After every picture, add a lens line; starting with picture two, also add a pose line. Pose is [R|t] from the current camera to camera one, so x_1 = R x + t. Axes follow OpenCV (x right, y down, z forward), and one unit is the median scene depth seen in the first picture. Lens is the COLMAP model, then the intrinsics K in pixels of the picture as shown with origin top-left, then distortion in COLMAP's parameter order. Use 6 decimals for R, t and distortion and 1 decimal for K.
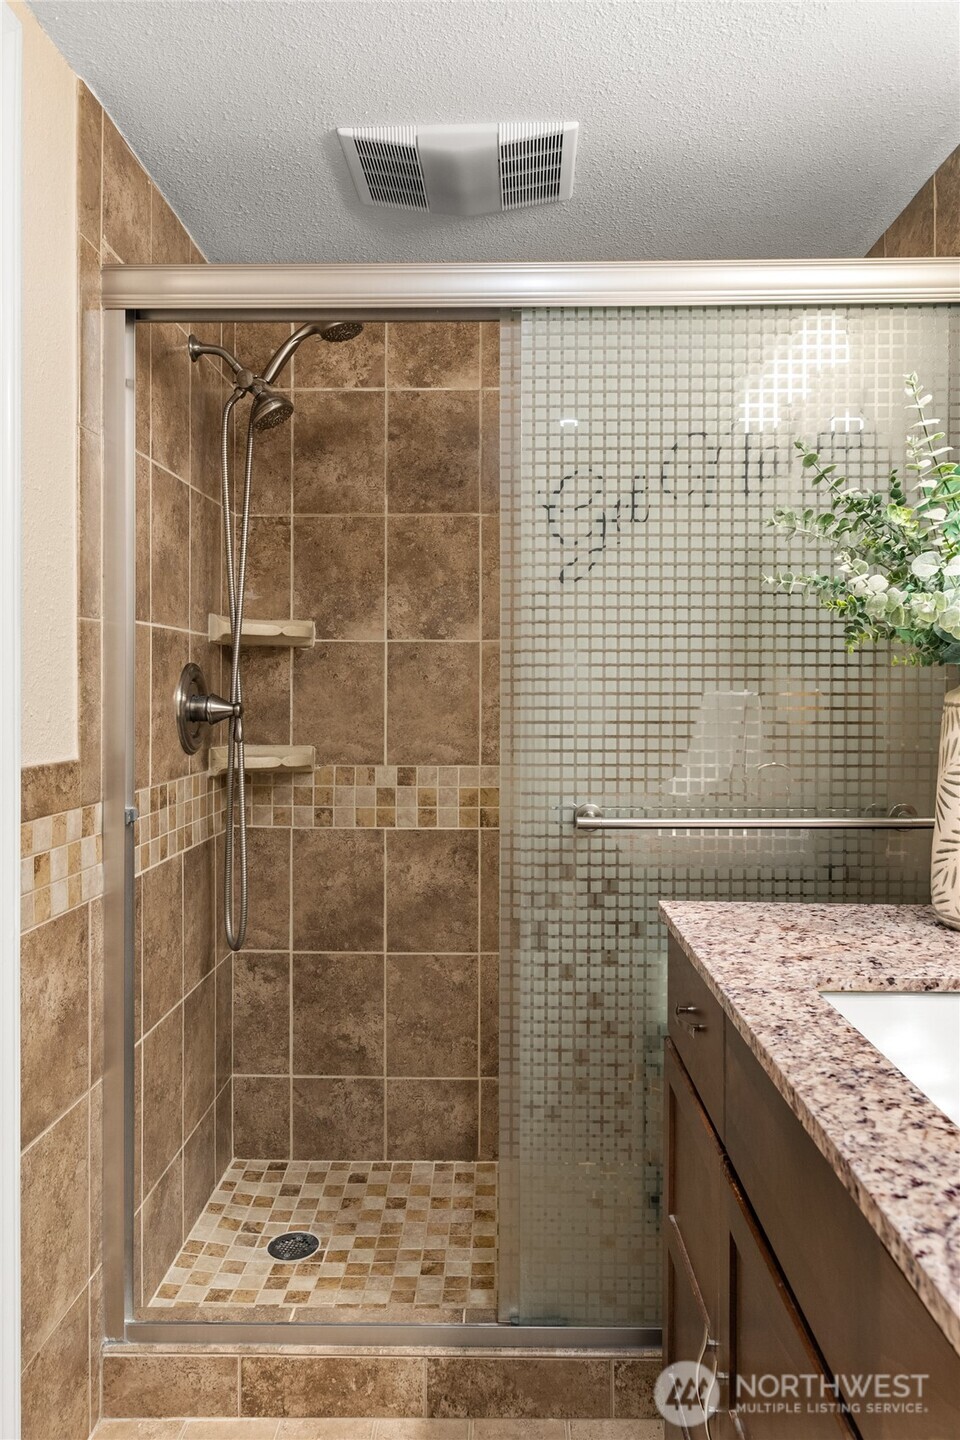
lens RADIAL K [[971.8, 0, 480.0], [0, 971.8, 720.0], [0, 0, 1]] dist [-0.001347, -0.000234]
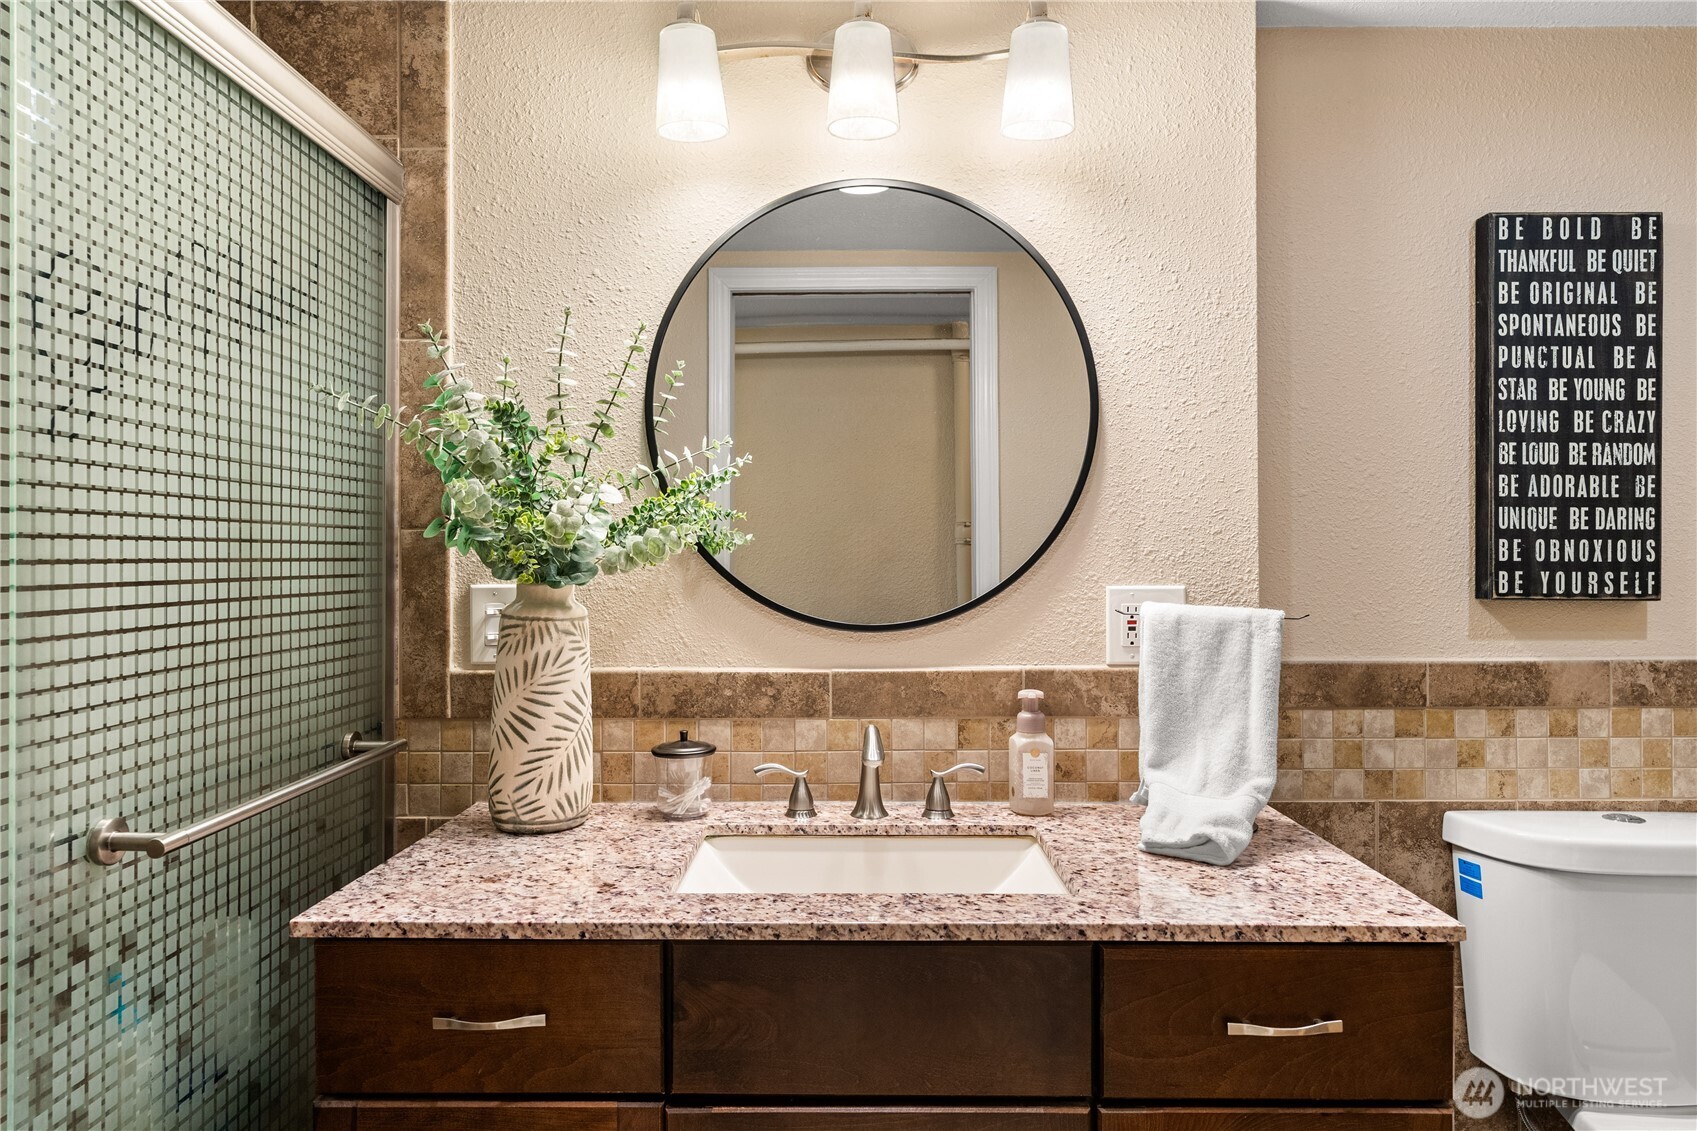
lens RADIAL K [[1094.5, 0, 848.5], [0, 1094.5, 565.5], [0, 0, 1]] dist [0.002894, 0.000768]
pose [[-0.011041, -0.012126, 0.999866, -0.969220], [0.033009, 0.999377, 0.012485, -0.106101], [-0.999394, 0.033142, -0.010634, 0.957282]]
